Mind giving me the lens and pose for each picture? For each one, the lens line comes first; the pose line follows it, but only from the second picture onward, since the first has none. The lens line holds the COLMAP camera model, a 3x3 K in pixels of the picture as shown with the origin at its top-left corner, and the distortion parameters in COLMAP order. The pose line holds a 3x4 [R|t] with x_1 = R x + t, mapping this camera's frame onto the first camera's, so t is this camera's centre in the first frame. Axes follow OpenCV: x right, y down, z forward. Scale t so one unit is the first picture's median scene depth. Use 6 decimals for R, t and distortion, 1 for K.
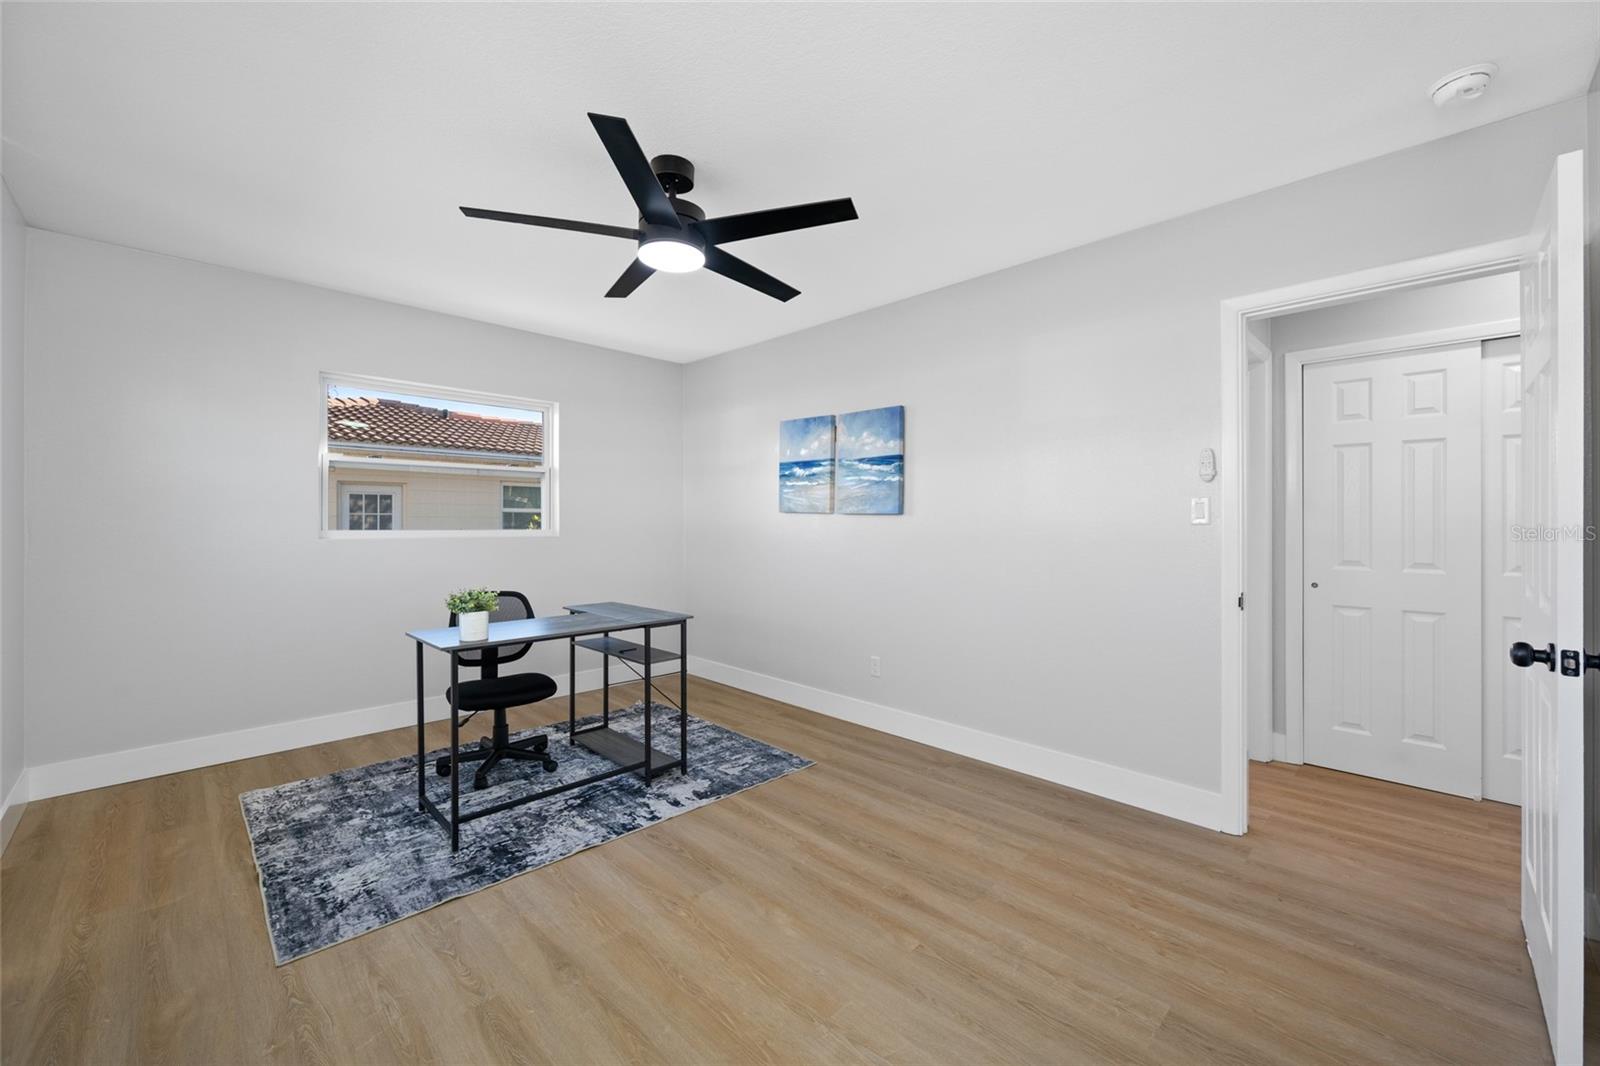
lens RADIAL K [[636.1, 0, 798.5], [0, 636.1, 520.3], [0, 0, 1]] dist [-0.000652, 0.000221]
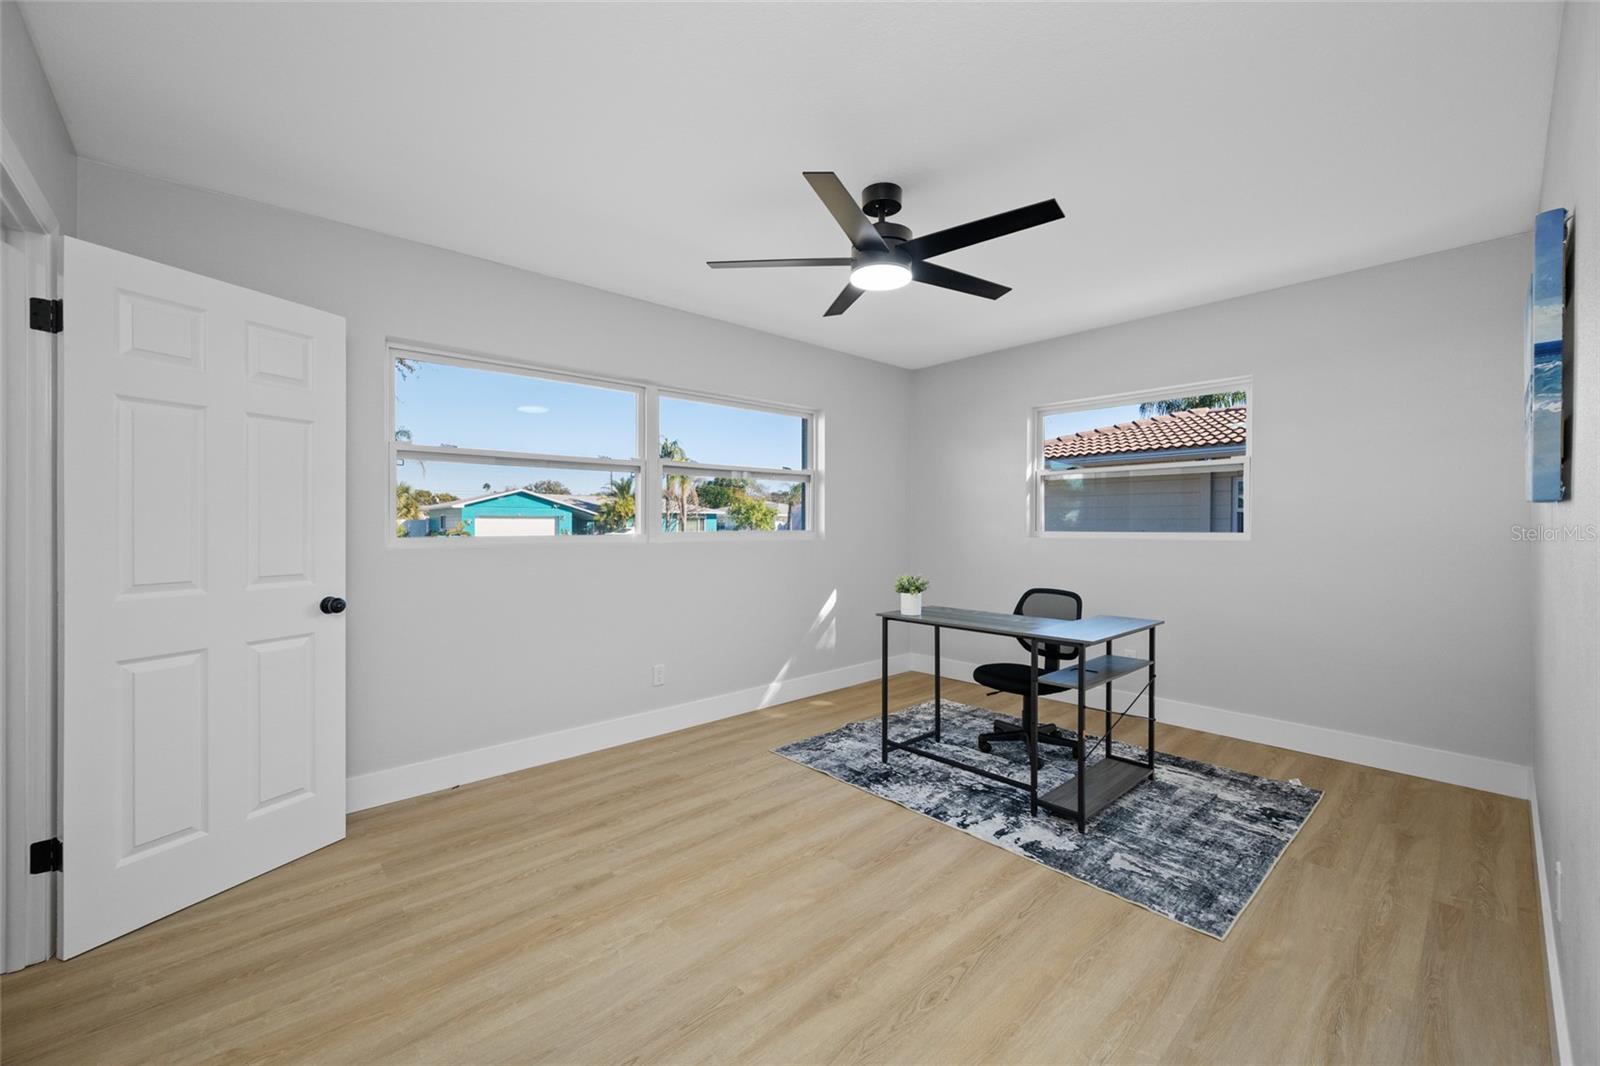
lens RADIAL K [[636.1, 0, 798.5], [0, 636.1, 520.3], [0, 0, 1]] dist [-0.000652, 0.000221]
pose [[-0.047098, -0.008140, -0.998857, 0.753929], [0.006239, 0.999945, -0.008443, 0.002341], [0.998871, -0.006630, -0.047045, 0.774362]]
